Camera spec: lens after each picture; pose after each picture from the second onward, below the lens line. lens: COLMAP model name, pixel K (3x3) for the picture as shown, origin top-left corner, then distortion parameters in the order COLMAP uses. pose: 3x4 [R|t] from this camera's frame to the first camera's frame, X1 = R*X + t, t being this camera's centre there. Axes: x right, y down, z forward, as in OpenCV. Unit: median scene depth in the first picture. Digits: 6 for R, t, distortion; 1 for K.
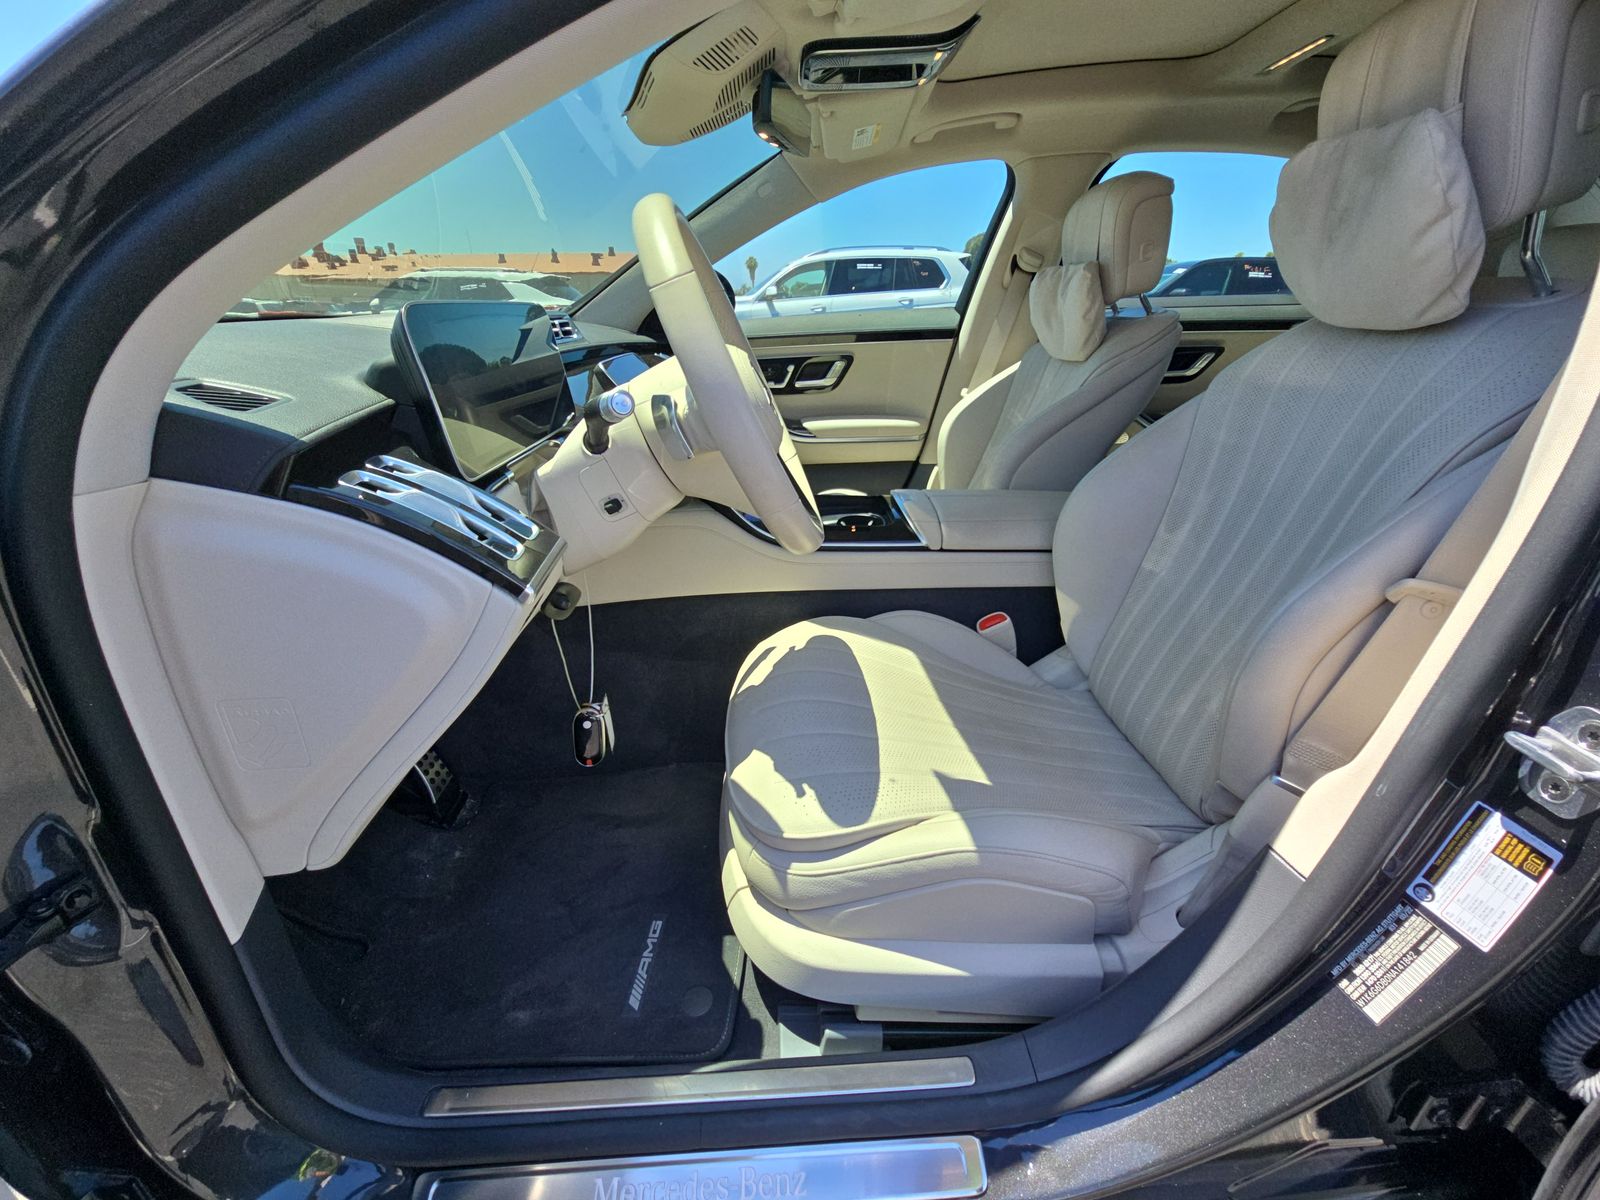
lens RADIAL K [[645.8, 0, 801.4], [0, 645.8, 597.0], [0, 0, 1]] dist [0.000509, 0.000011]
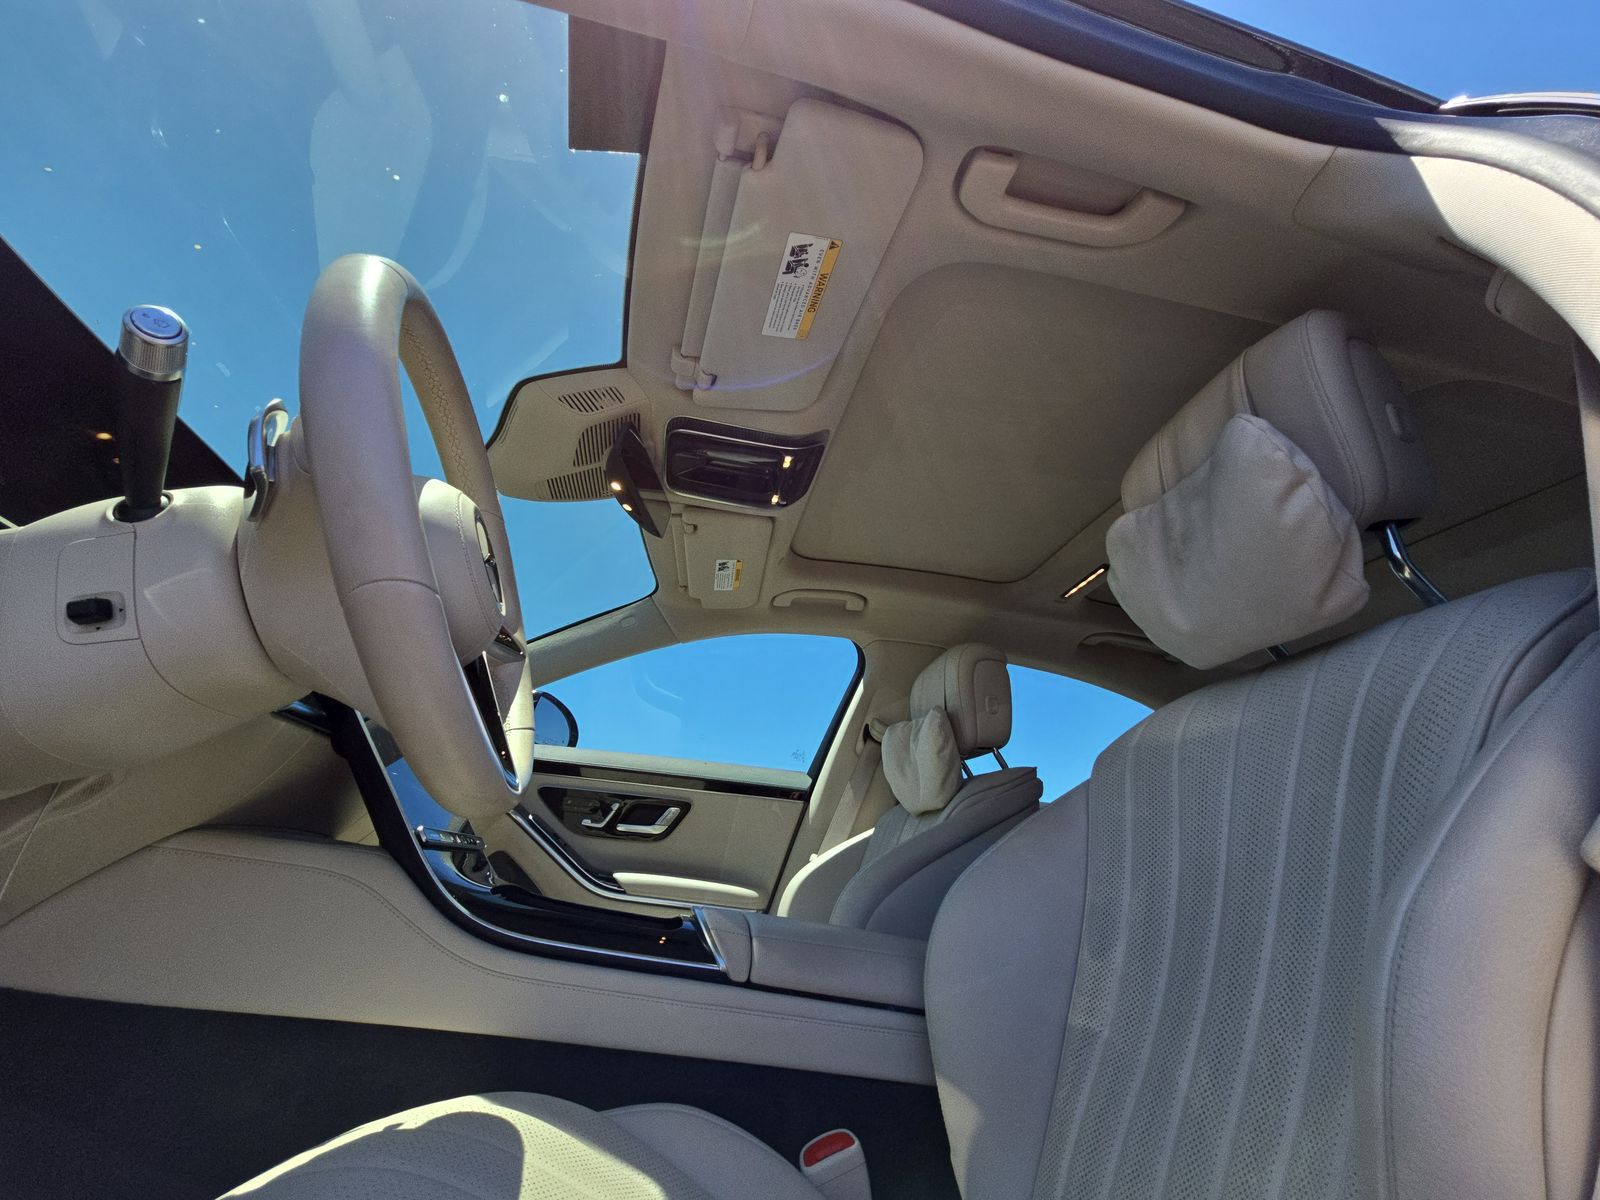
lens RADIAL K [[657.2, 0, 784.8], [0, 657.2, 602.0], [0, 0, 1]] dist [-0.001233, -0.000080]
pose [[0.976540, 0.193765, 0.093943, 0.090323], [-0.067968, 0.691311, -0.719354, 0.087685], [-0.204330, 0.696092, 0.688262, 0.236795]]
